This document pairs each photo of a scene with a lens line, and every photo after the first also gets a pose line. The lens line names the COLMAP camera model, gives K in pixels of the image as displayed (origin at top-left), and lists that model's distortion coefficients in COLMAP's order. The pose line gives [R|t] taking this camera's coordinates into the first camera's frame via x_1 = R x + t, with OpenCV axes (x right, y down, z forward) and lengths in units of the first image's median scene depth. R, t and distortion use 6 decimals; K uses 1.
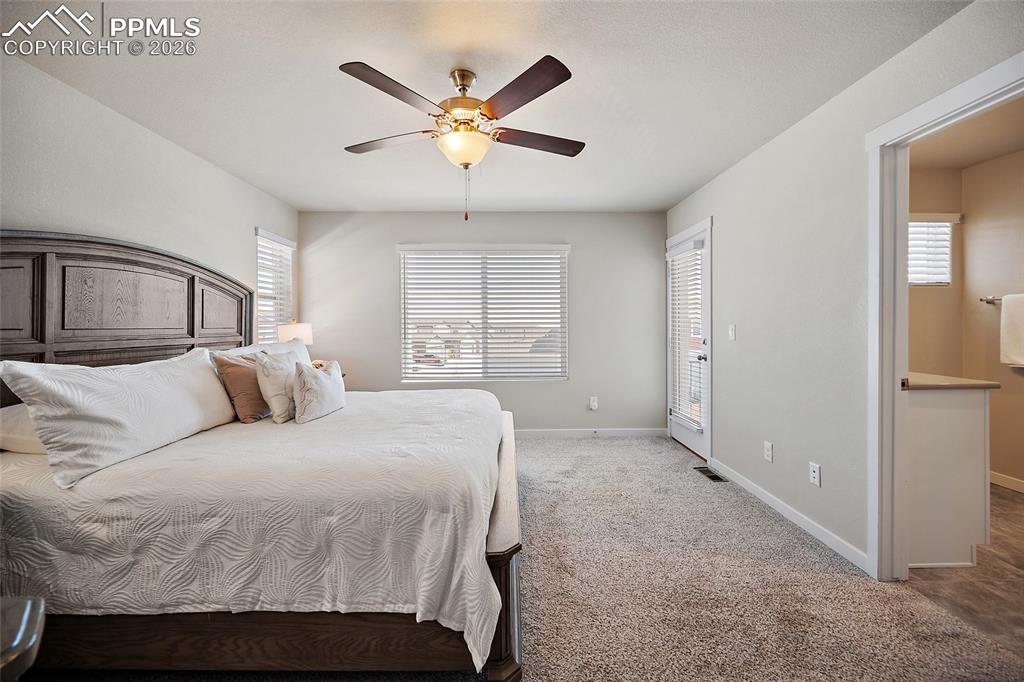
lens RADIAL K [[405.2, 0, 514.6], [0, 405.2, 331.7], [0, 0, 1]] dist [-0.001857, -0.000093]
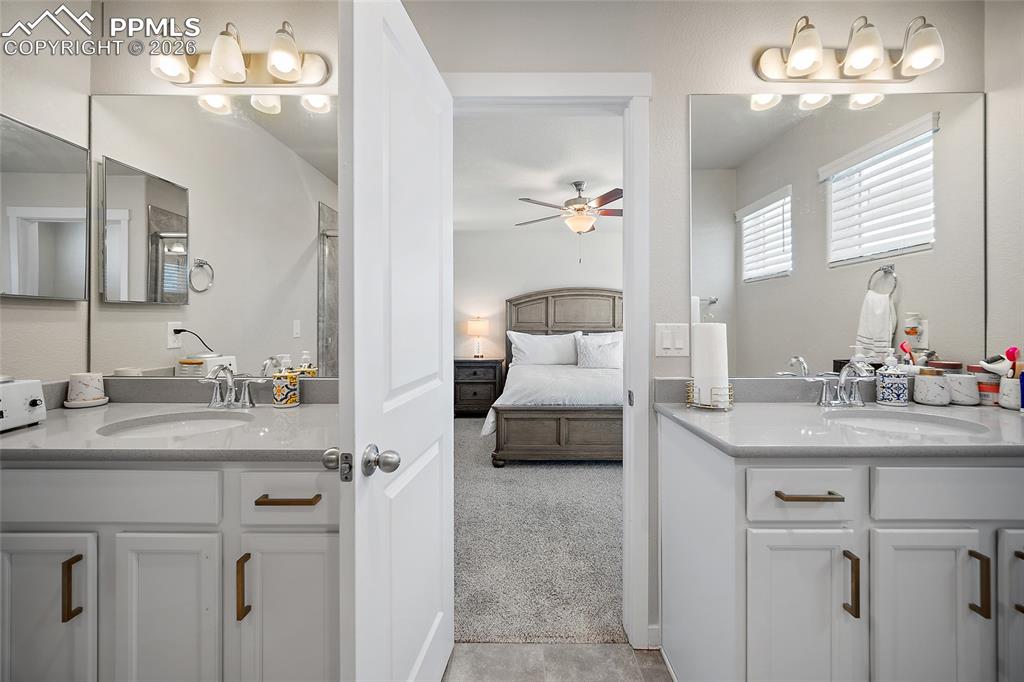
lens RADIAL K [[405.2, 0, 511.8], [0, 405.2, 321.4], [0, 0, 1]] dist [-0.001857, -0.000093]
pose [[-0.015898, -0.003473, -0.999868, 1.237360], [-0.016968, 0.999851, -0.003204, -0.000897], [0.999730, 0.016915, -0.015954, 0.541775]]
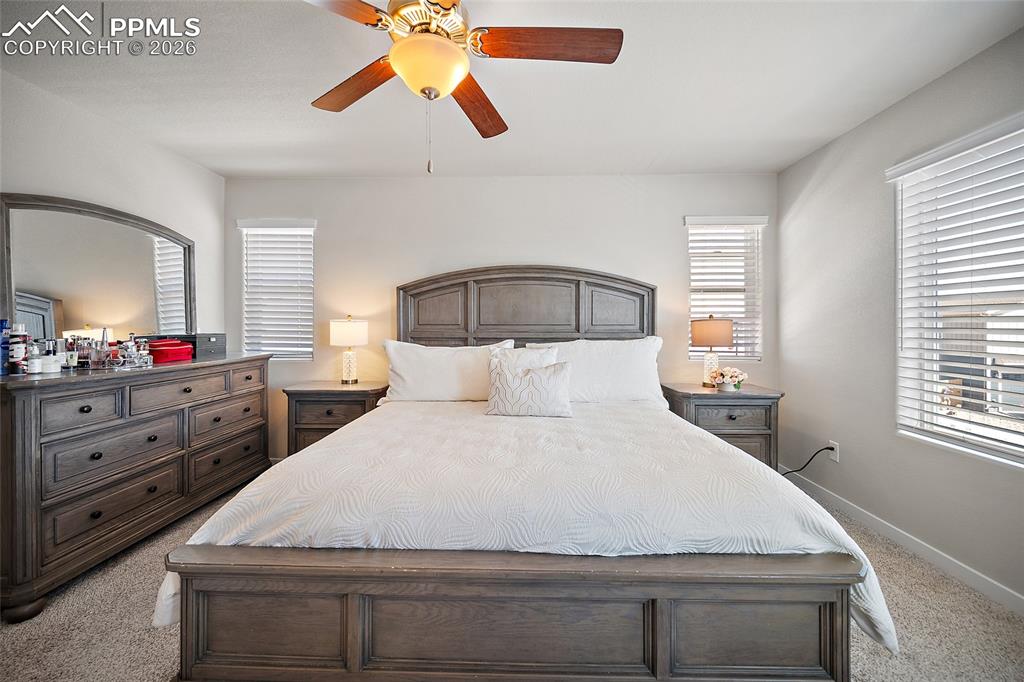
lens RADIAL K [[405.2, 0, 515.6], [0, 405.2, 329.8], [0, 0, 1]] dist [-0.001857, -0.000093]
pose [[-0.027052, 0.010016, -0.999584, 0.412638], [-0.013828, 0.999850, 0.010393, -0.004049], [0.999538, 0.014103, -0.026910, 0.868789]]
